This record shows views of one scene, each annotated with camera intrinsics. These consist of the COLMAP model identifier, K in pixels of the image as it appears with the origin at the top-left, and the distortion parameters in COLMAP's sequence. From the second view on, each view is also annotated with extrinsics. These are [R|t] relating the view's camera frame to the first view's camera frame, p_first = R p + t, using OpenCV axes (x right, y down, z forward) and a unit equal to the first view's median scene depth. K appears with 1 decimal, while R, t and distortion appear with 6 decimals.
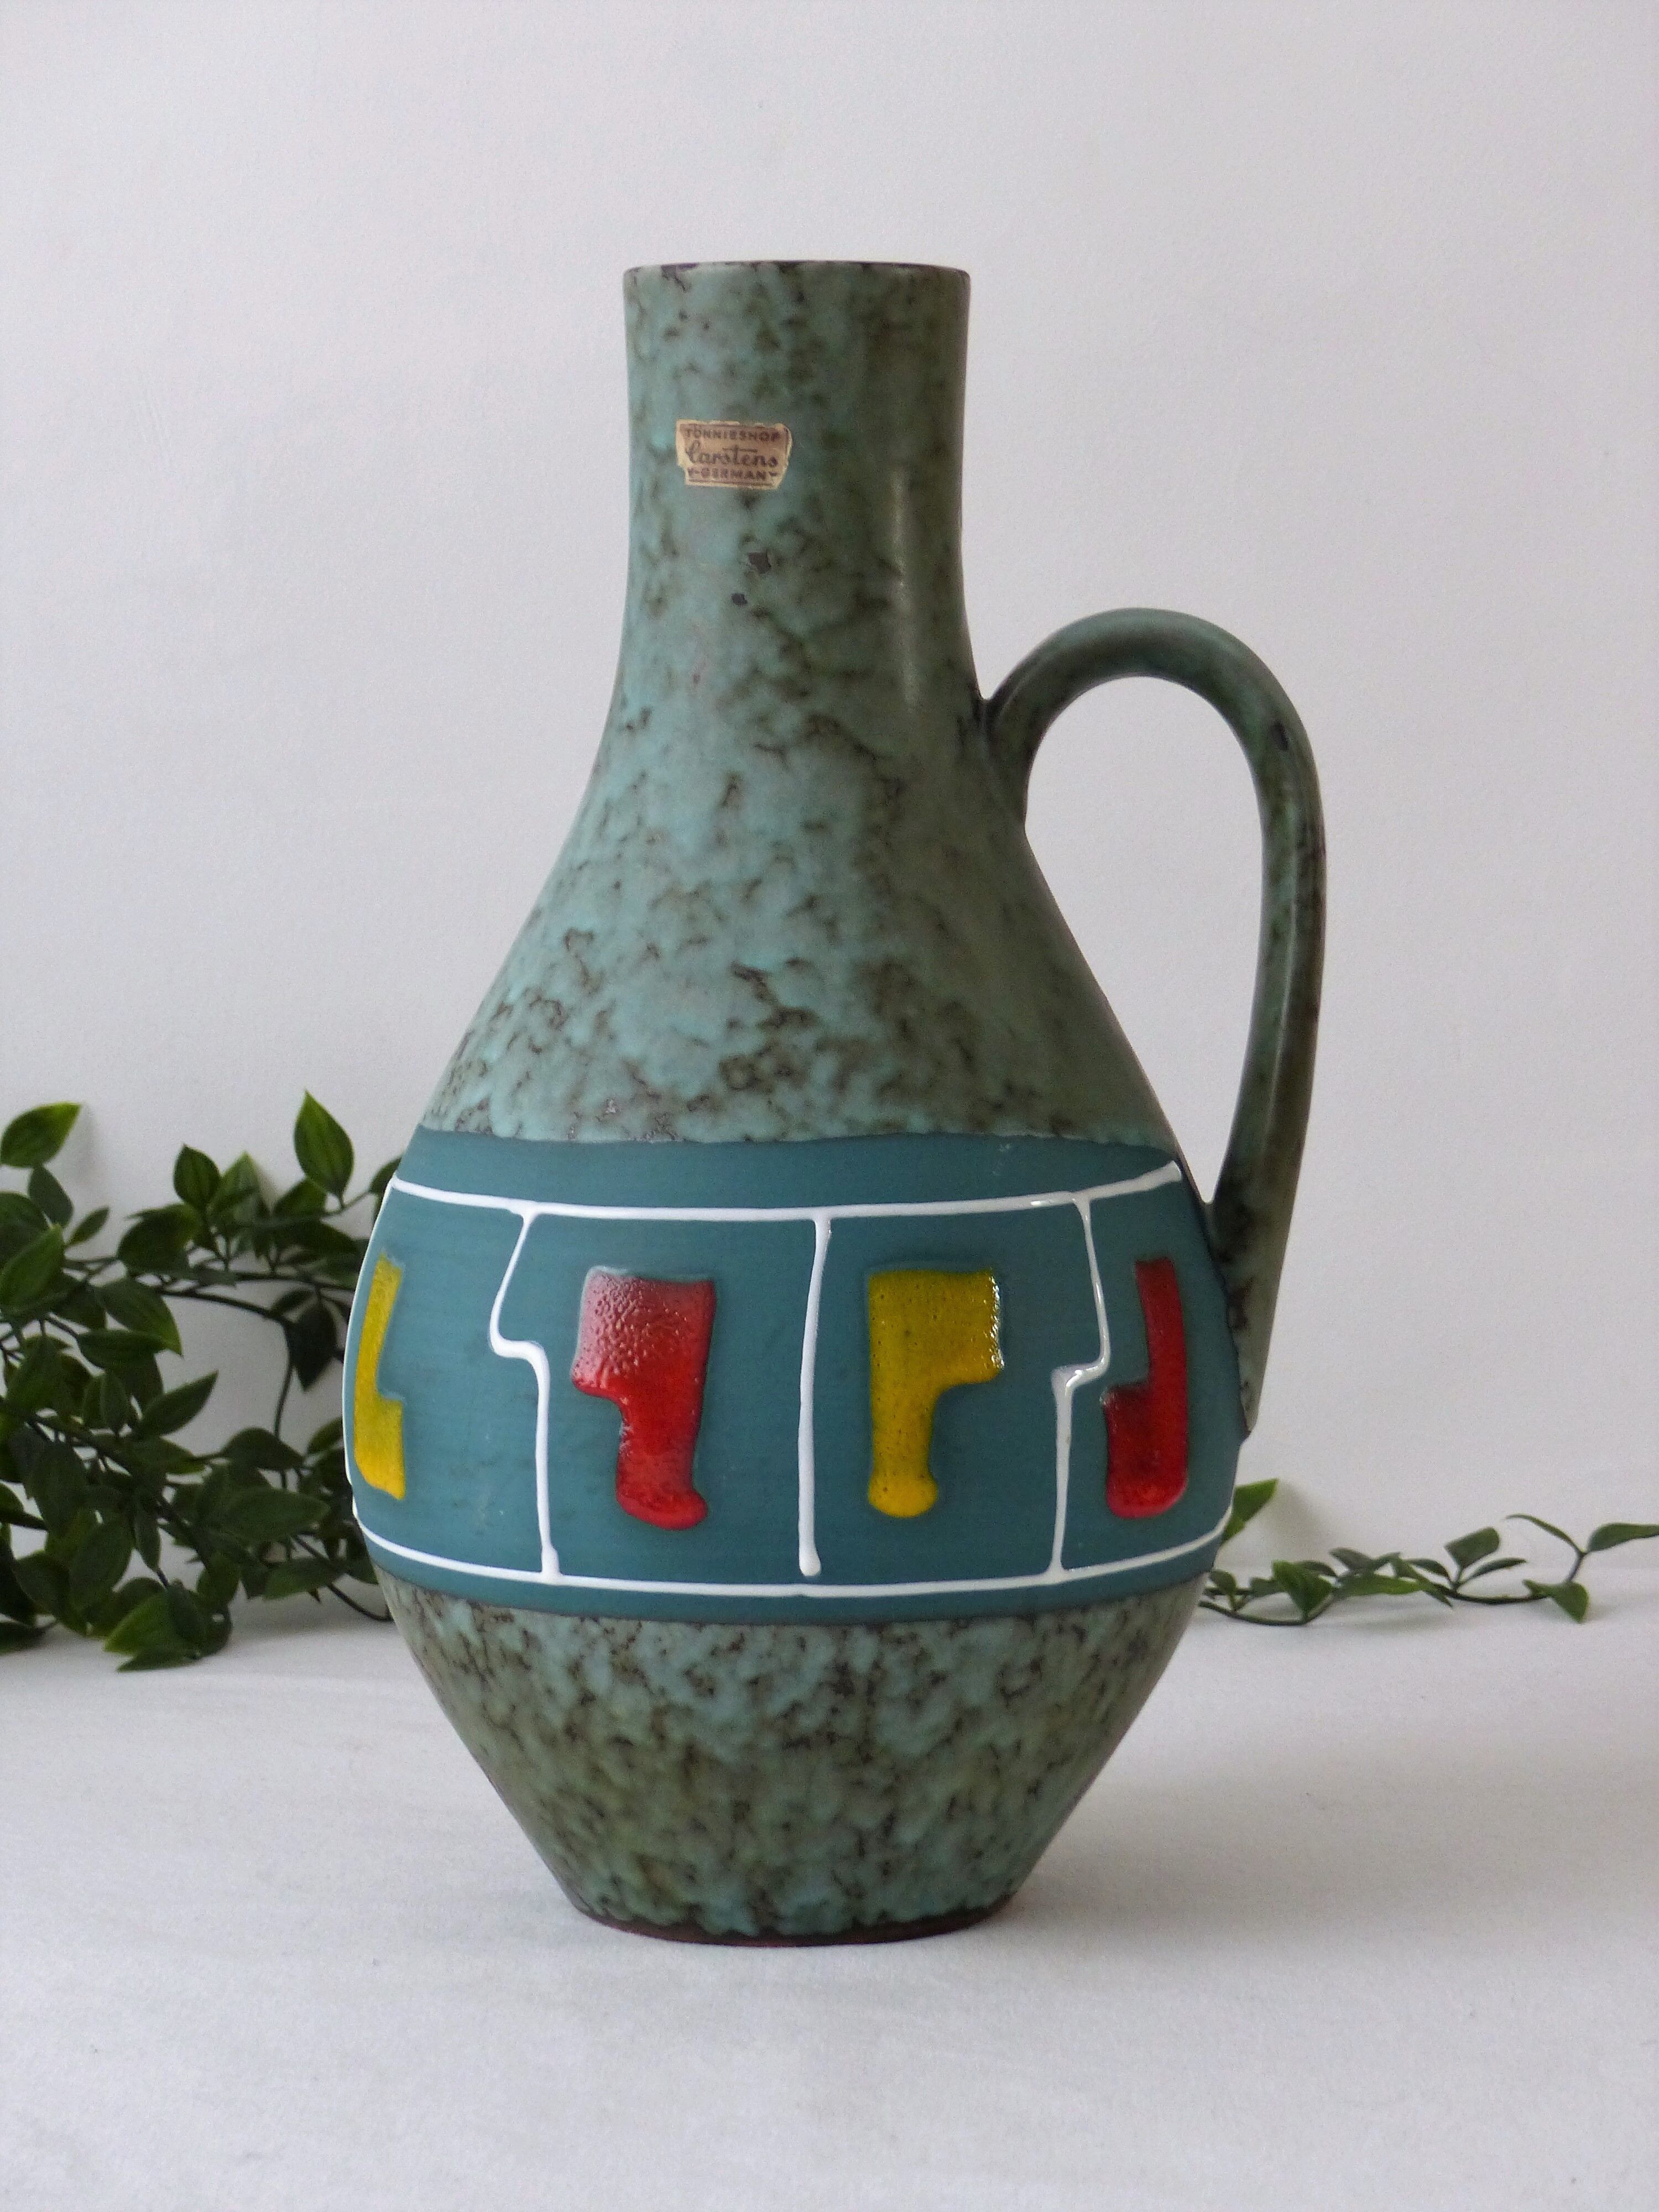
lens RADIAL K [[5340.1, 0, 823.9], [0, 5340.1, 1103.4], [0, 0, 1]] dist [0.080487, 0.000000]
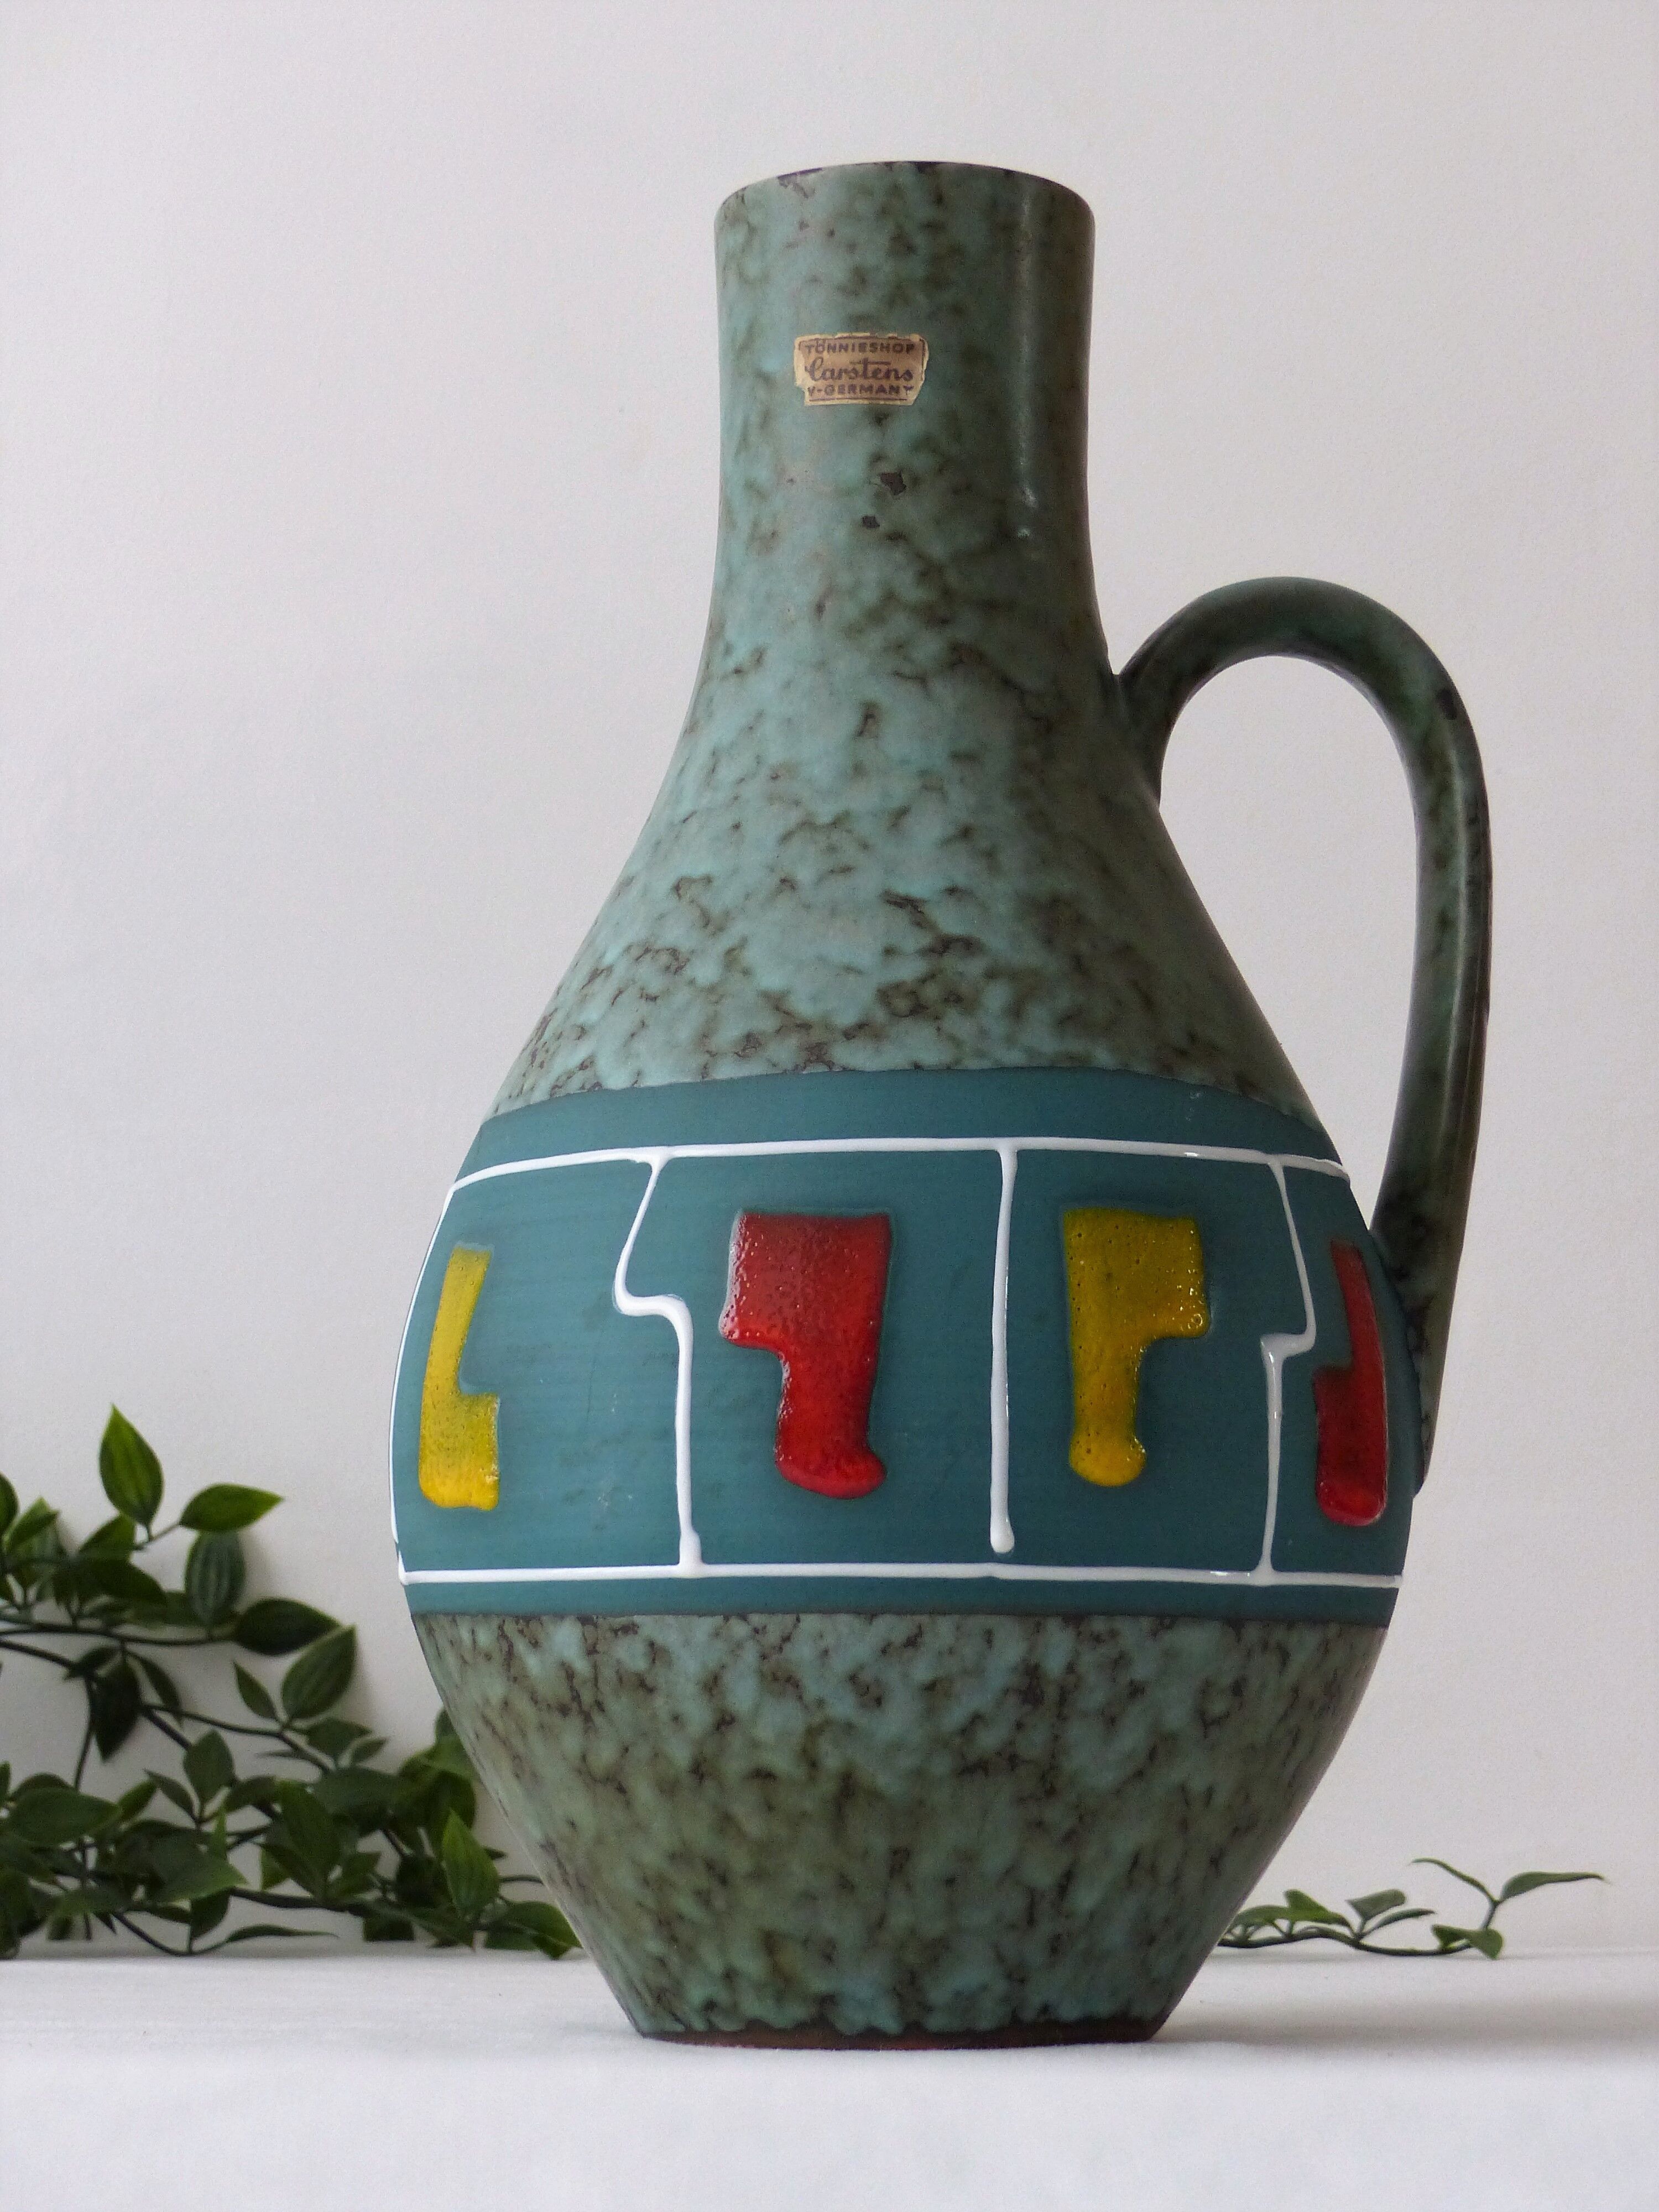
lens RADIAL K [[5340.1, 0, 836.4], [0, 5340.1, 1109.0], [0, 0, 1]] dist [0.080487, 0.000000]
pose [[0.991035, 0.019428, 0.132184, -0.139402], [0.008024, 0.978931, -0.204035, 0.187388], [-0.133363, 0.203266, 0.969998, 0.148229]]
